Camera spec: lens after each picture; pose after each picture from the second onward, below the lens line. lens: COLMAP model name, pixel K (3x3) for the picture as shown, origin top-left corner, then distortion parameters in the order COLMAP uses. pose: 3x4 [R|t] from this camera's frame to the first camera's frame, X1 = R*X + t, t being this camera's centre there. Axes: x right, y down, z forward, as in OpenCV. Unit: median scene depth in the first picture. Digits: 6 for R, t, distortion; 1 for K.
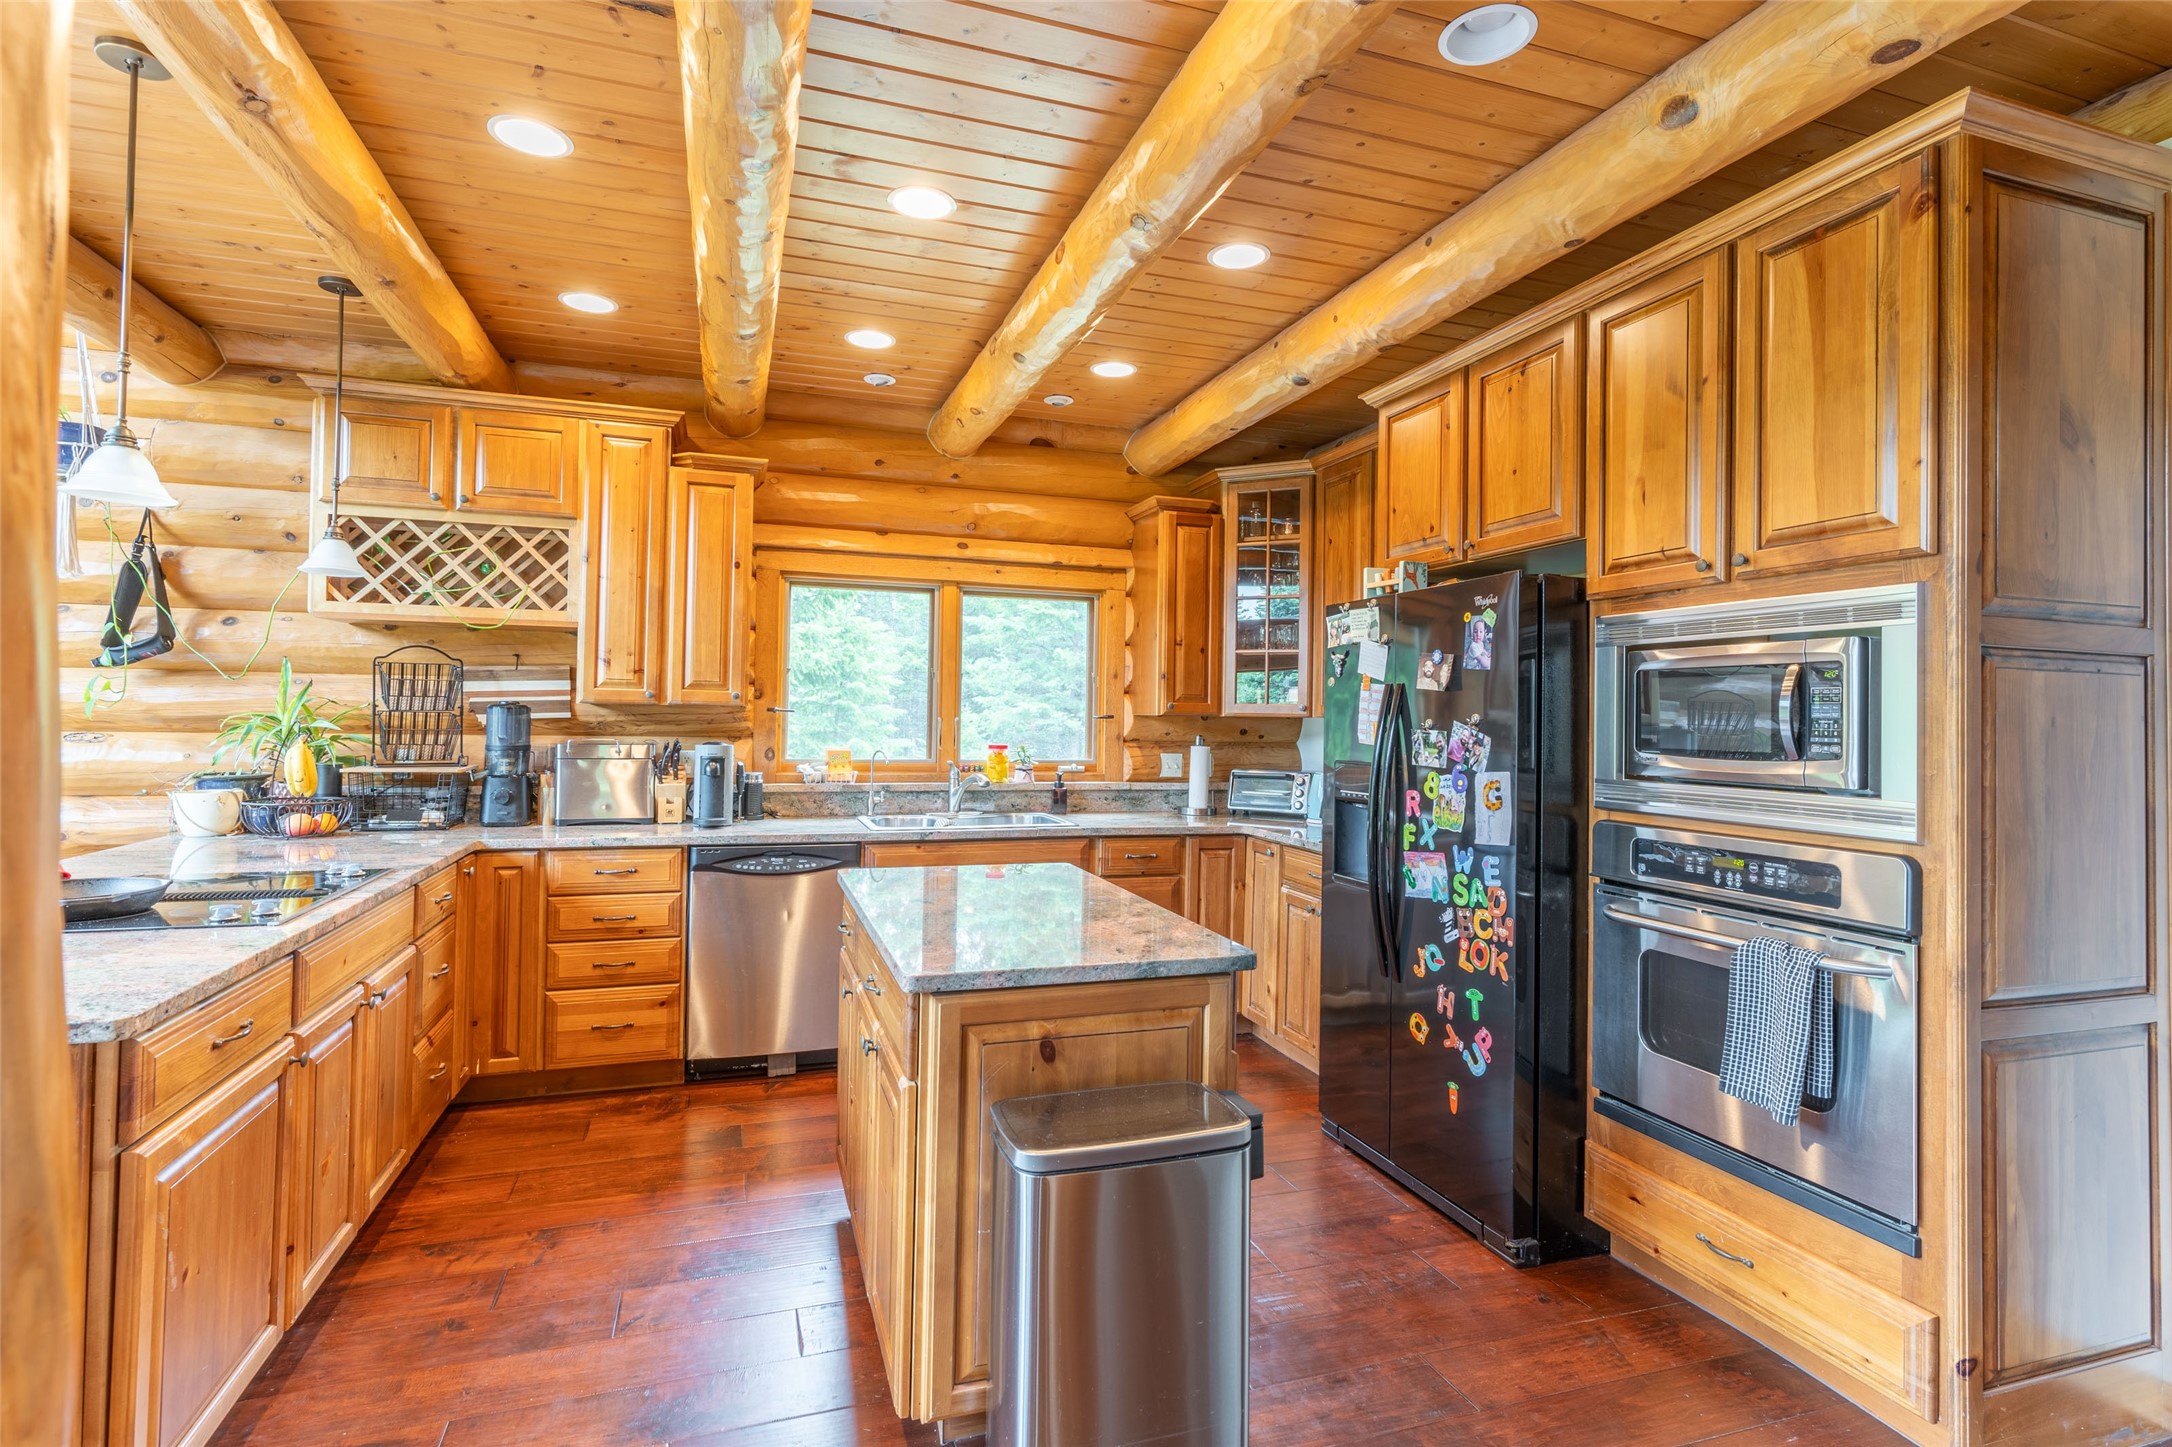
lens RADIAL K [[1049.0, 0, 1080.9], [0, 1049.0, 696.8], [0, 0, 1]] dist [0.002435, -0.001181]
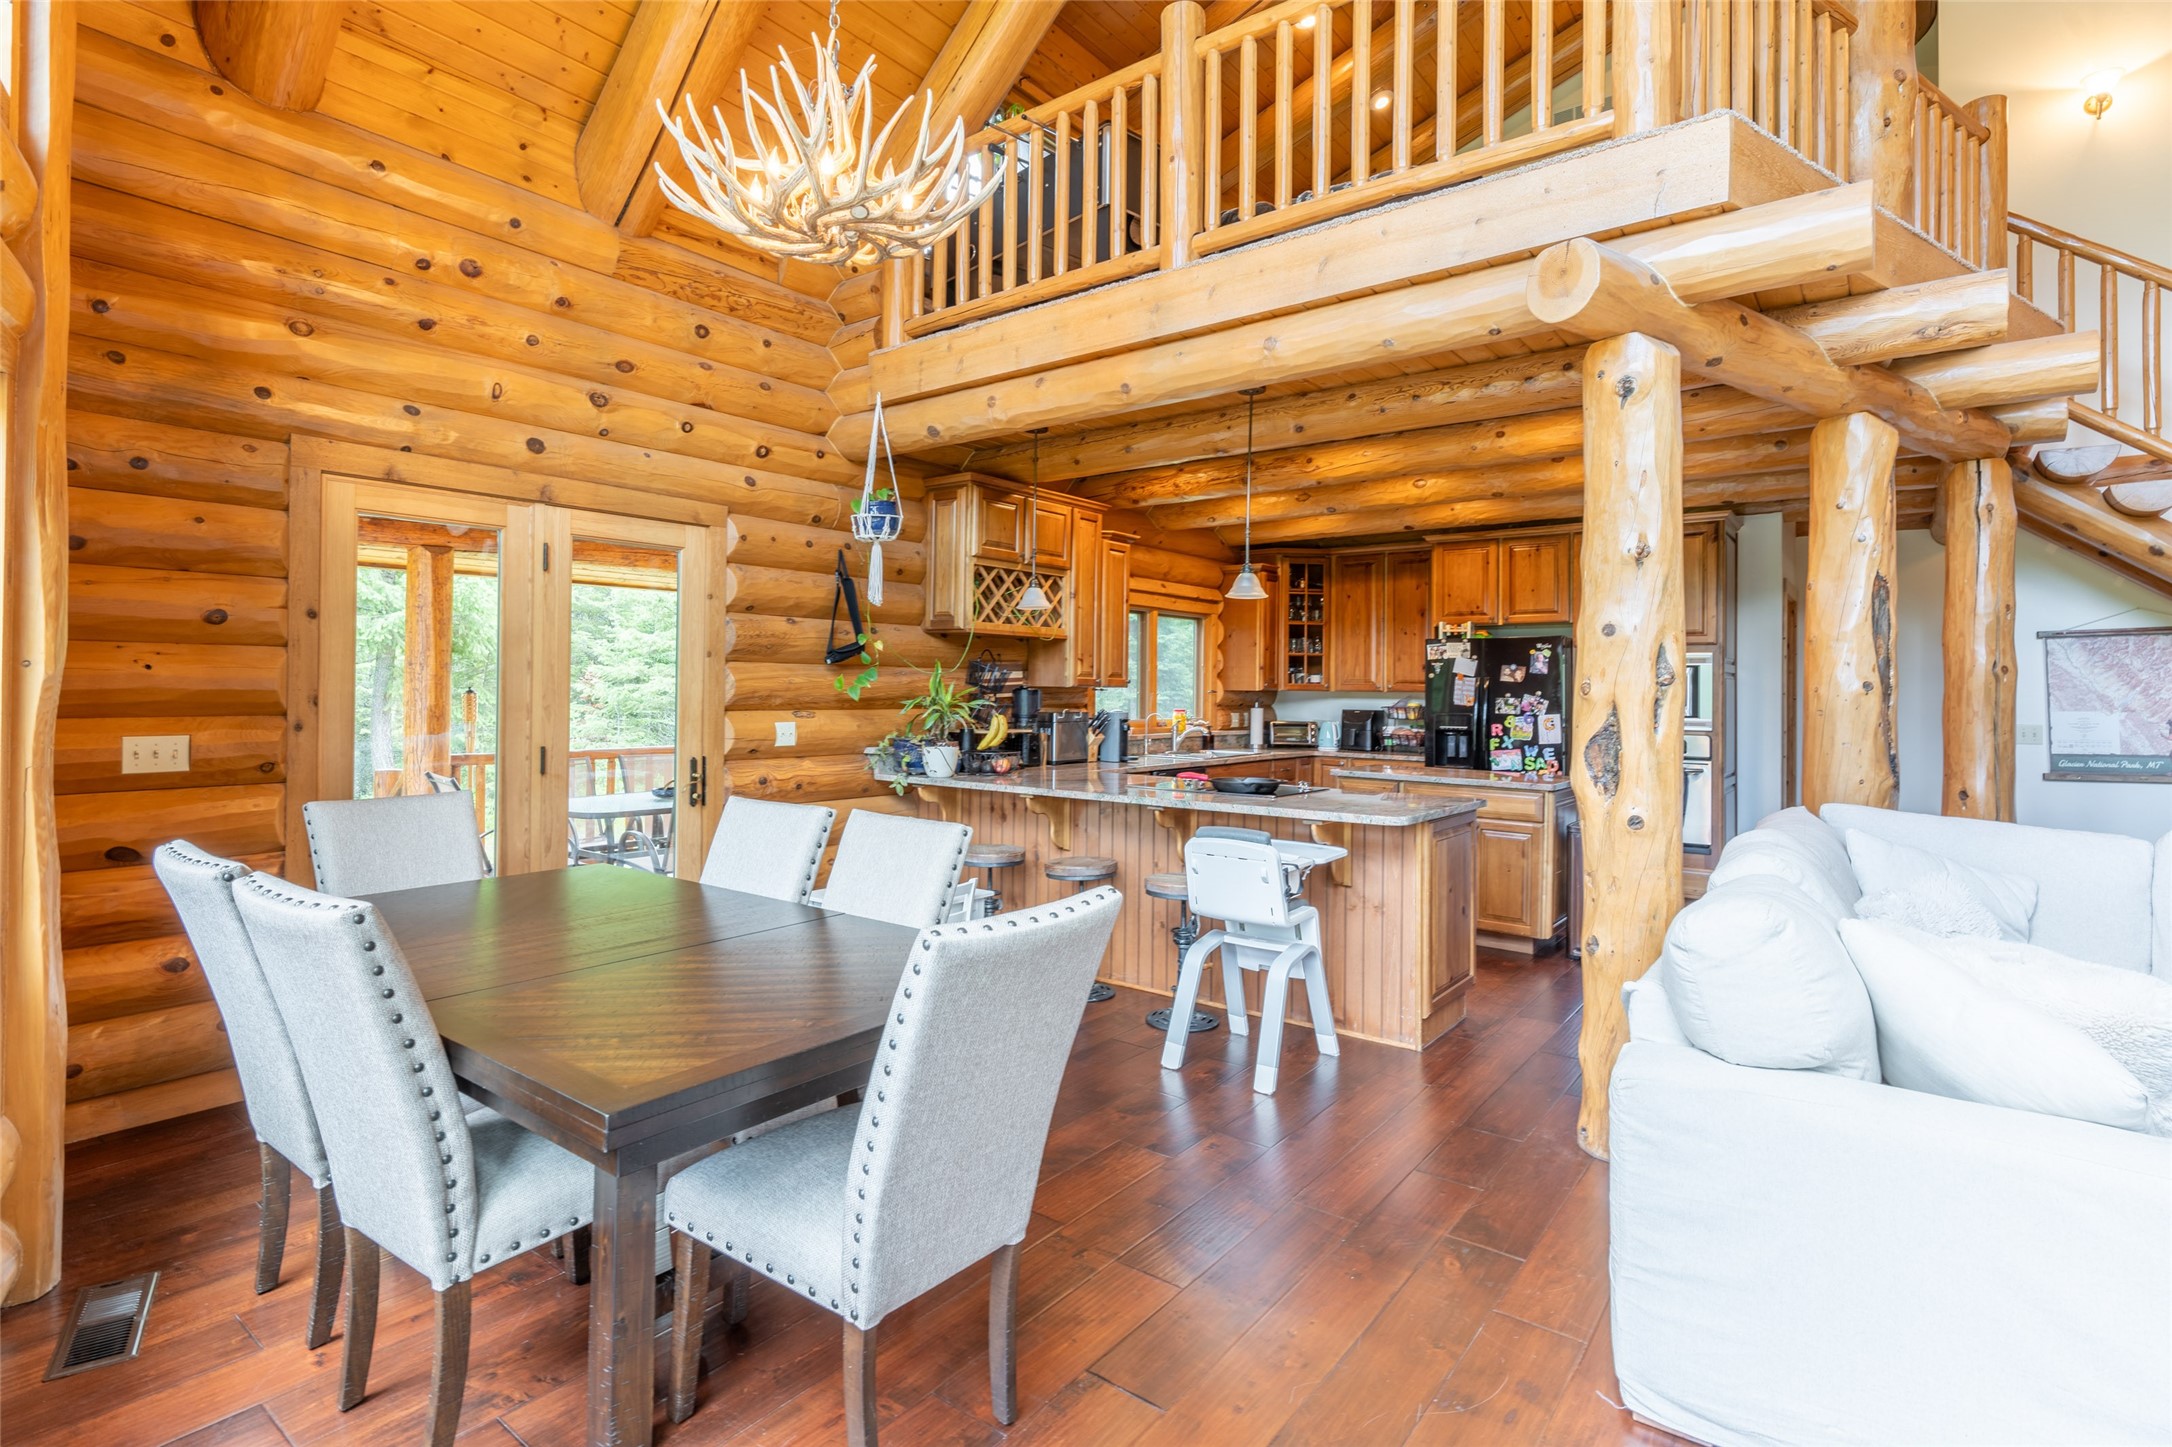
lens RADIAL K [[1062.6, 0, 1072.5], [0, 1062.6, 679.4], [0, 0, 1]] dist [-0.001580, 0.001351]
pose [[0.835463, -0.002168, 0.549542, -1.359022], [-0.007648, 0.999850, 0.015571, -0.030454], [-0.549493, -0.017212, 0.835321, -0.344589]]
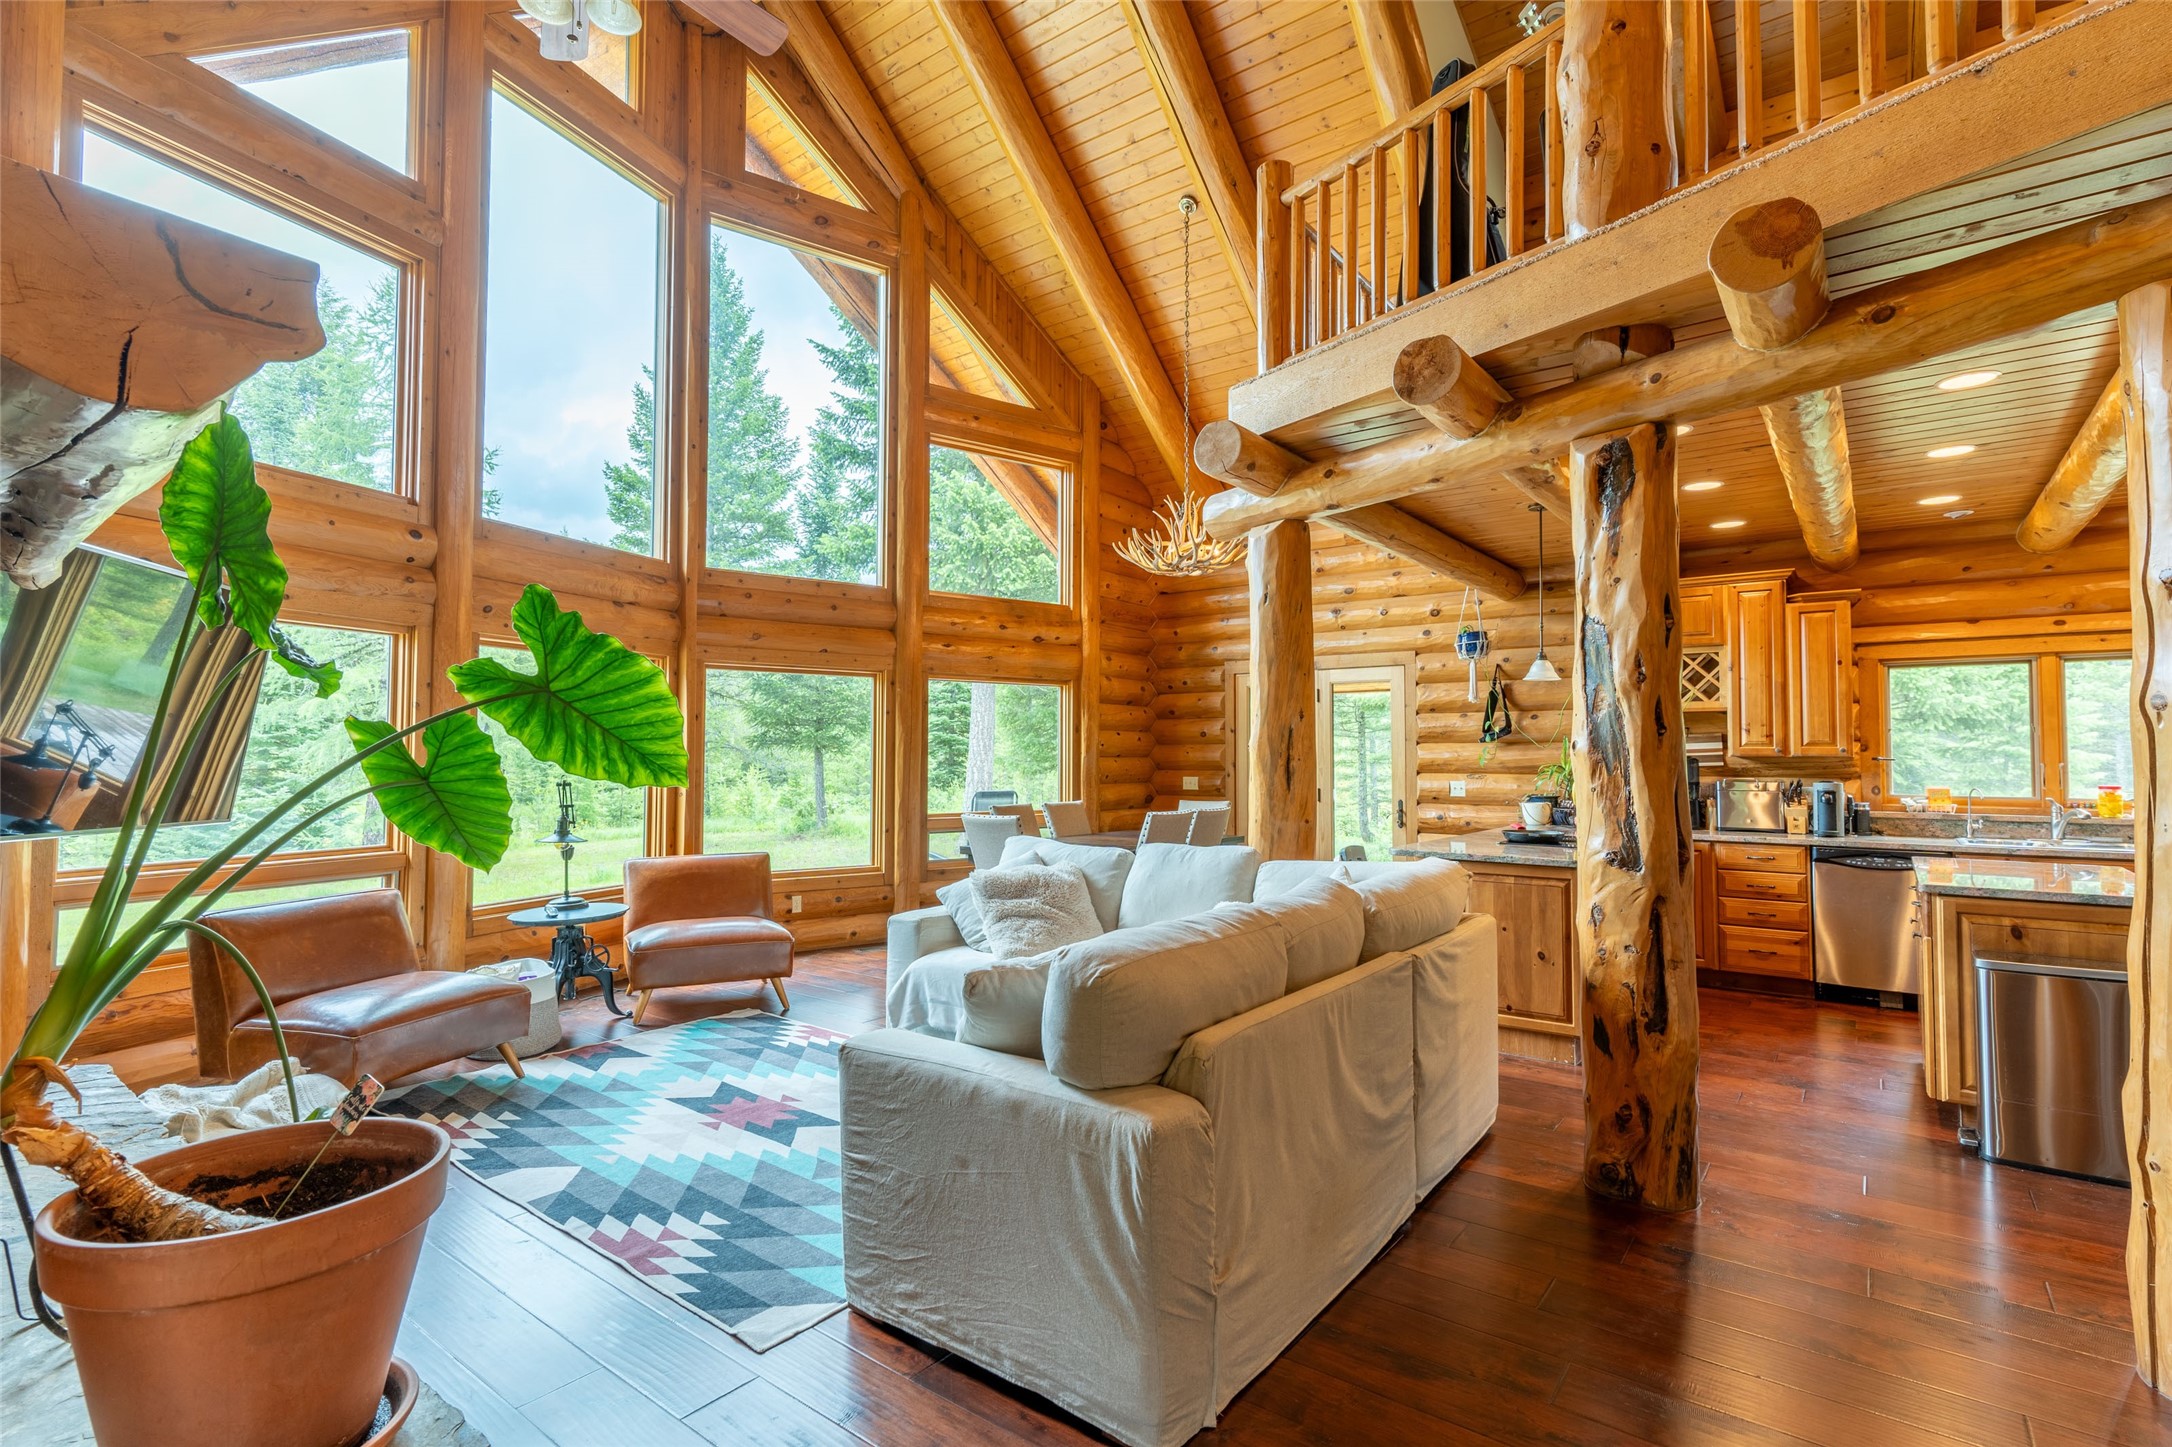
lens RADIAL K [[1024.7, 0, 1079.8], [0, 1024.7, 721.5], [0, 0, 1]] dist [0.000620, 0.000895]
pose [[0.552144, -0.042933, -0.832643, 0.300536], [0.022234, 0.999076, -0.036771, -0.012526], [0.833453, 0.001790, 0.552588, -0.741170]]
